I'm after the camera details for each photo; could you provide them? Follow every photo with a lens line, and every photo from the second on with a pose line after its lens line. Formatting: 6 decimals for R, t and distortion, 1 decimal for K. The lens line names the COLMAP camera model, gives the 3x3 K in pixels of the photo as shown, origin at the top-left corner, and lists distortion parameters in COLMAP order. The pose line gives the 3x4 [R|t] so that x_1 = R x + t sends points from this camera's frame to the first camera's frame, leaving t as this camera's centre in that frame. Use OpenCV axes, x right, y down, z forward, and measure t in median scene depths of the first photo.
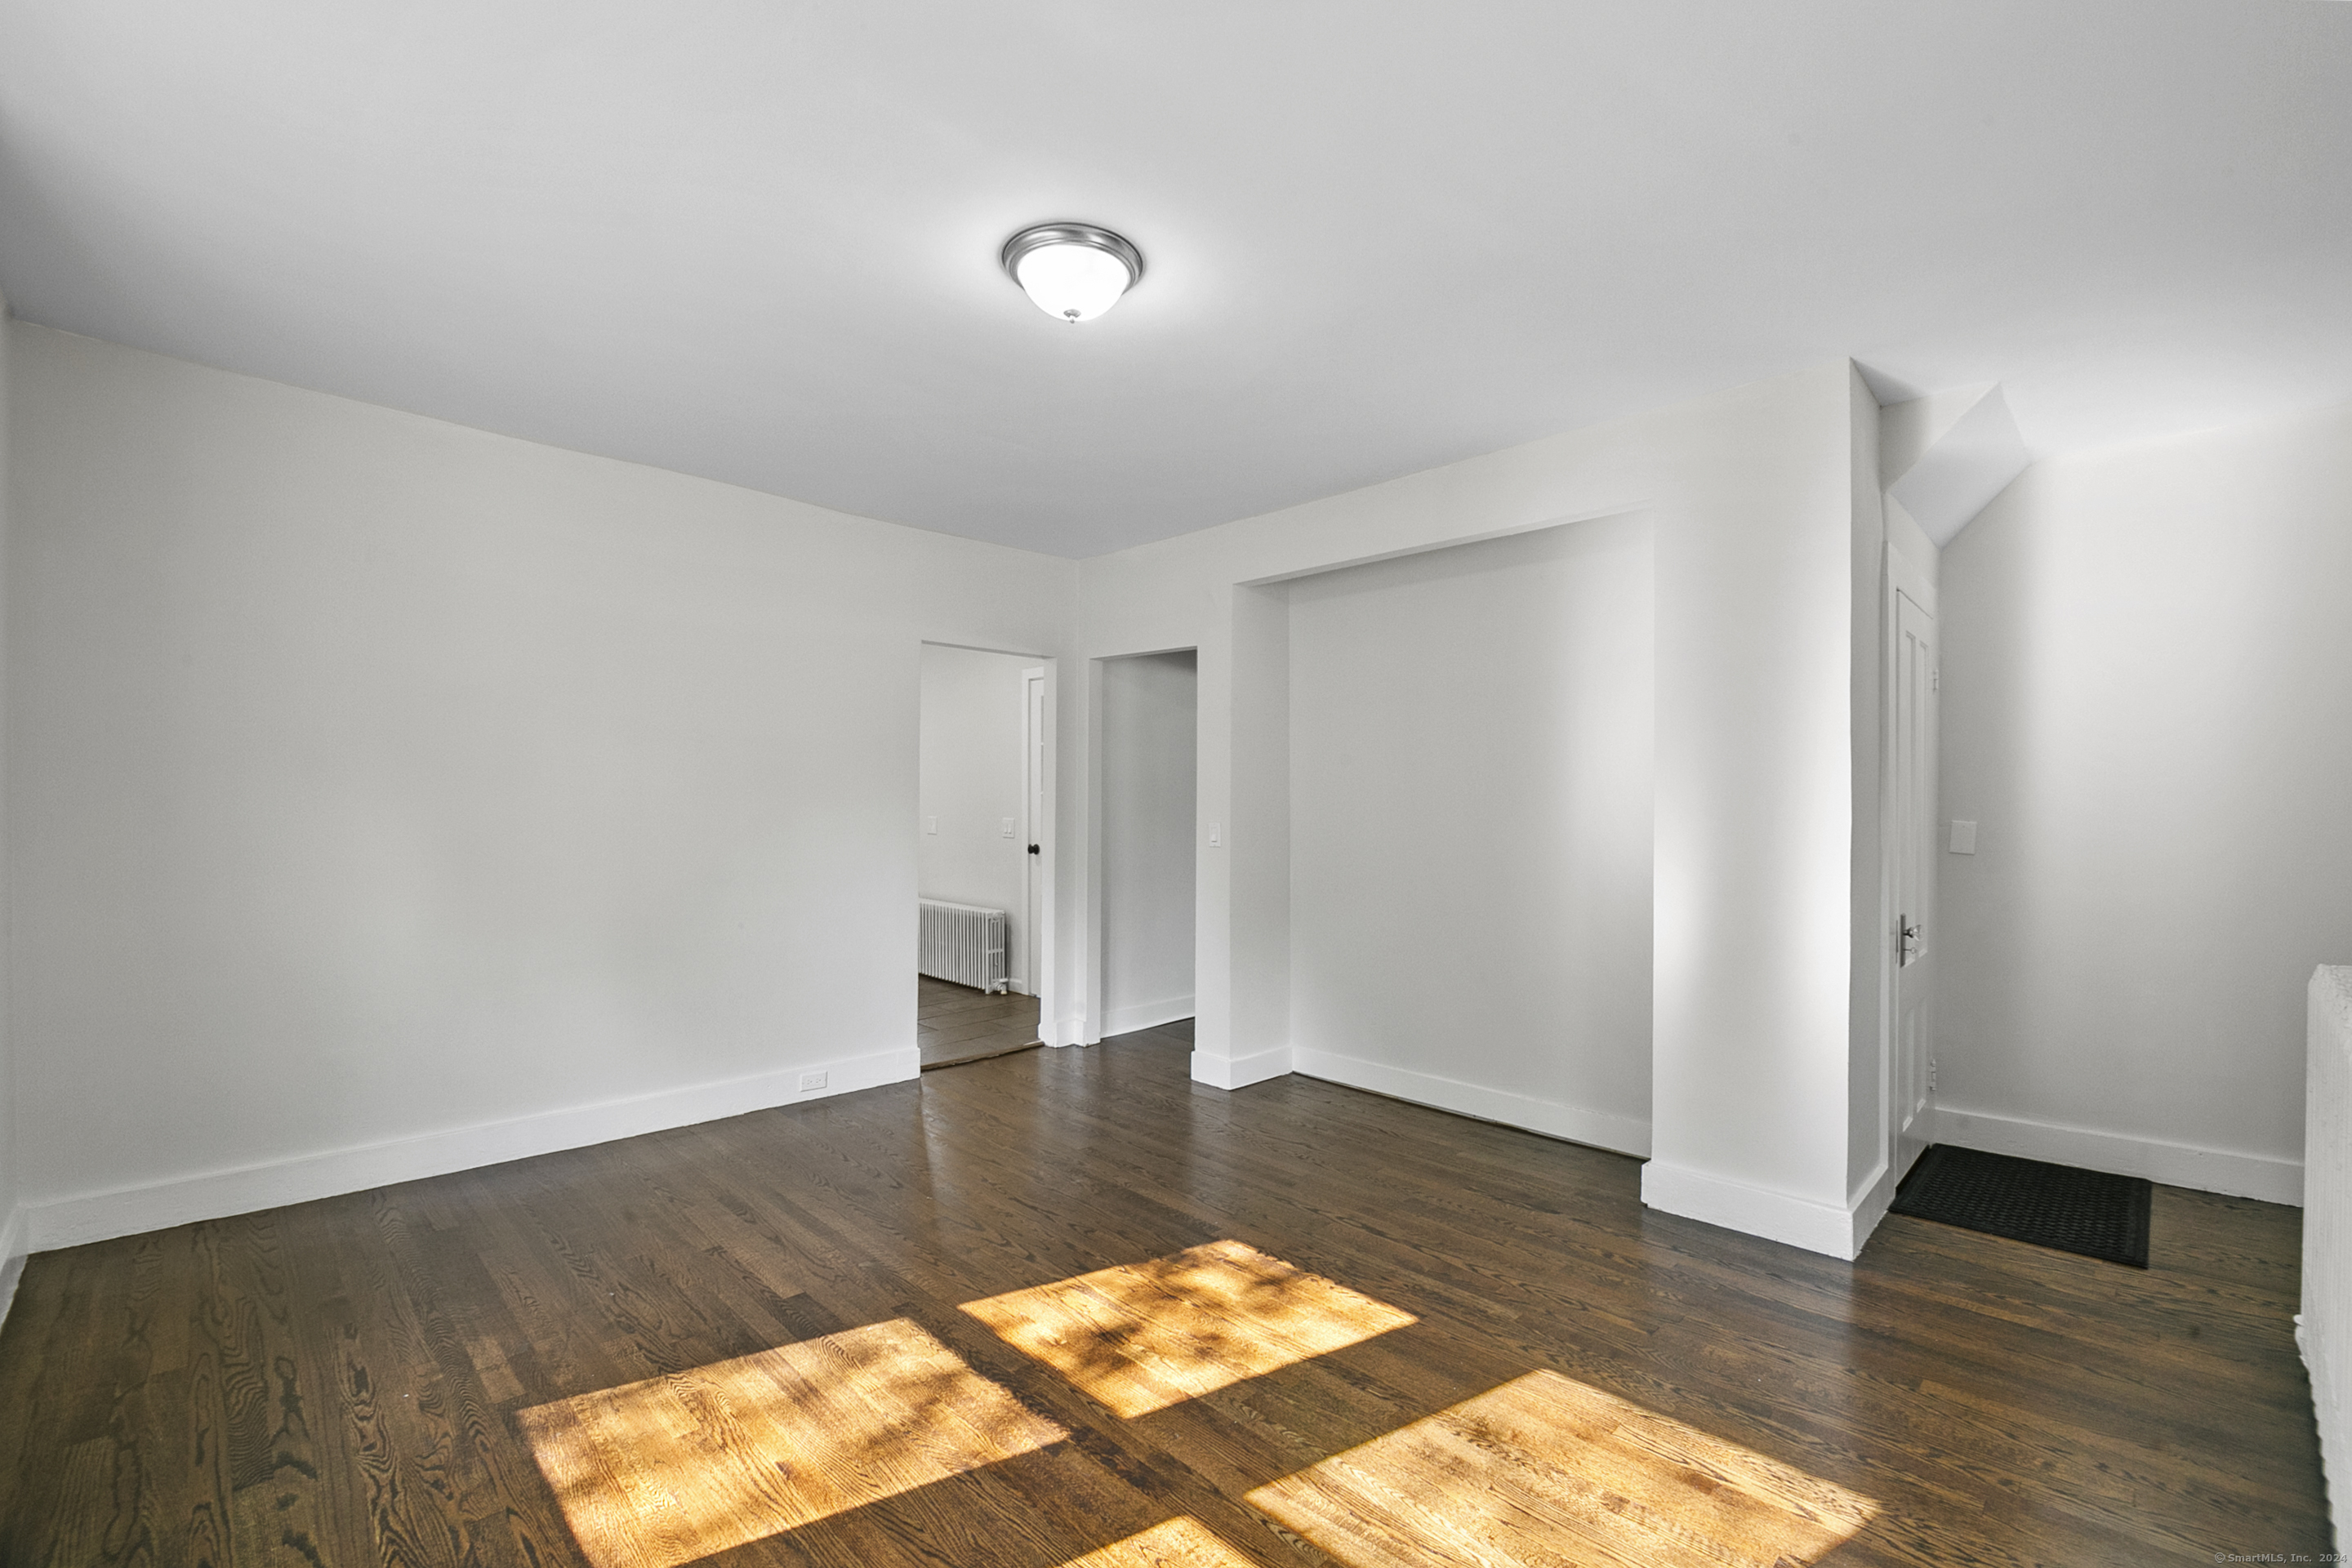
lens RADIAL K [[980.5, 0, 1185.3], [0, 980.5, 801.8], [0, 0, 1]] dist [-0.013097, -0.000433]
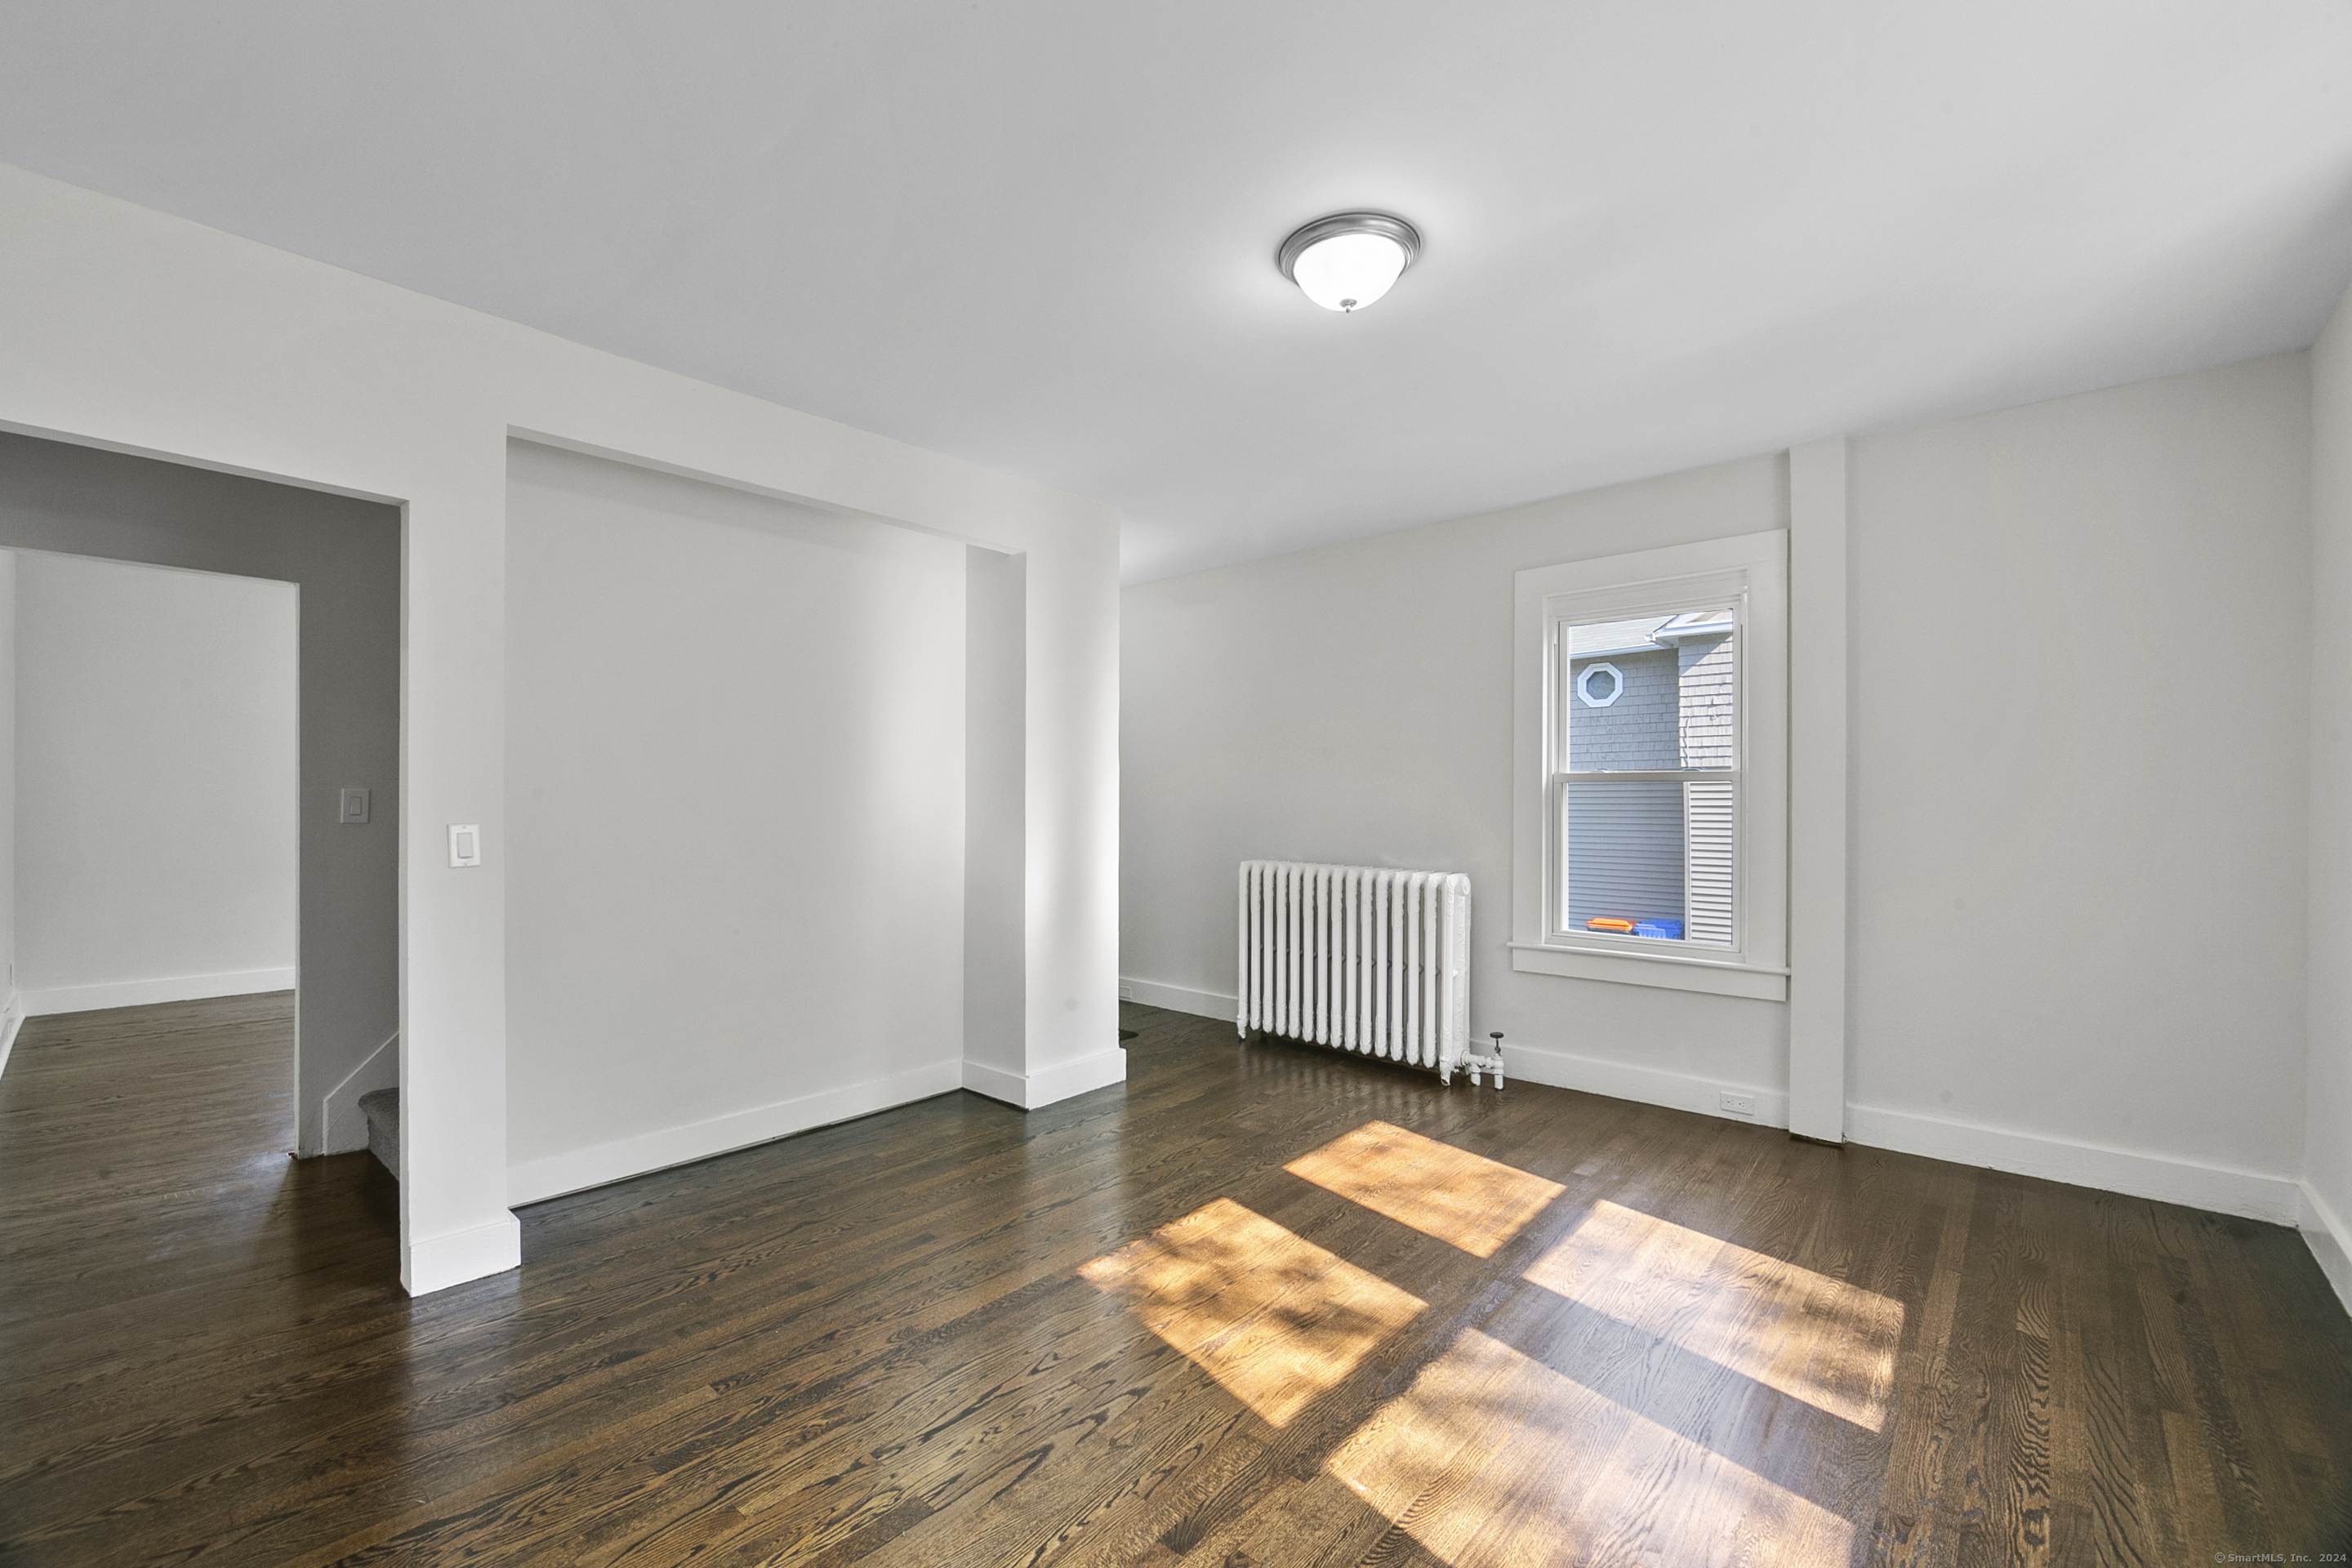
lens RADIAL K [[980.5, 0, 1155.8], [0, 980.5, 795.5], [0, 0, 1]] dist [-0.013097, -0.000433]
pose [[-0.057463, 0.005092, 0.998335, -1.065863], [-0.008906, 0.999945, -0.005612, 0.014230], [-0.998308, -0.009213, -0.057414, 1.209194]]
